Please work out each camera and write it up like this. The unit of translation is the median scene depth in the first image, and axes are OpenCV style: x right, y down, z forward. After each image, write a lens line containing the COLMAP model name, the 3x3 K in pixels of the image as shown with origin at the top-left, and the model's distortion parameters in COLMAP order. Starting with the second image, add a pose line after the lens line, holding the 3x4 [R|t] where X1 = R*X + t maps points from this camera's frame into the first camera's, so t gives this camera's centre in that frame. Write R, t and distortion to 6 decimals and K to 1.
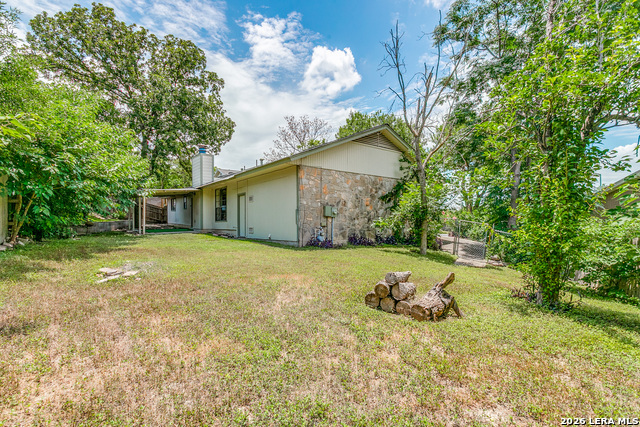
lens RADIAL K [[288.5, 0, 320.0], [0, 288.5, 213.5], [0, 0, 1]] dist [0.000586, 0.000049]
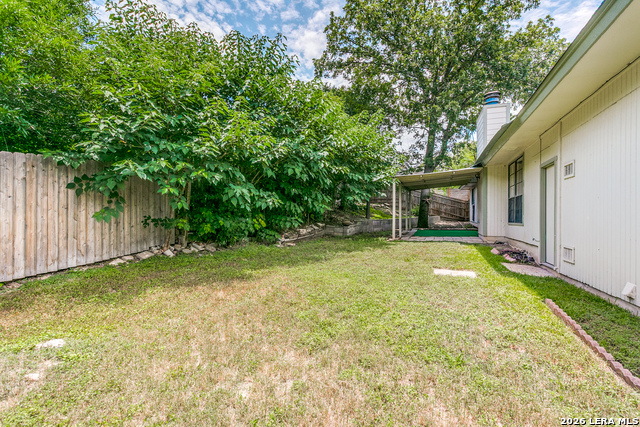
lens RADIAL K [[288.5, 0, 320.0], [0, 288.5, 213.5], [0, 0, 1]] dist [0.000586, 0.000049]
pose [[0.474691, 0.000128, -0.880153, -0.050248], [0.017891, 0.999792, 0.009795, -0.003354], [0.879971, -0.020397, 0.474590, 0.441146]]
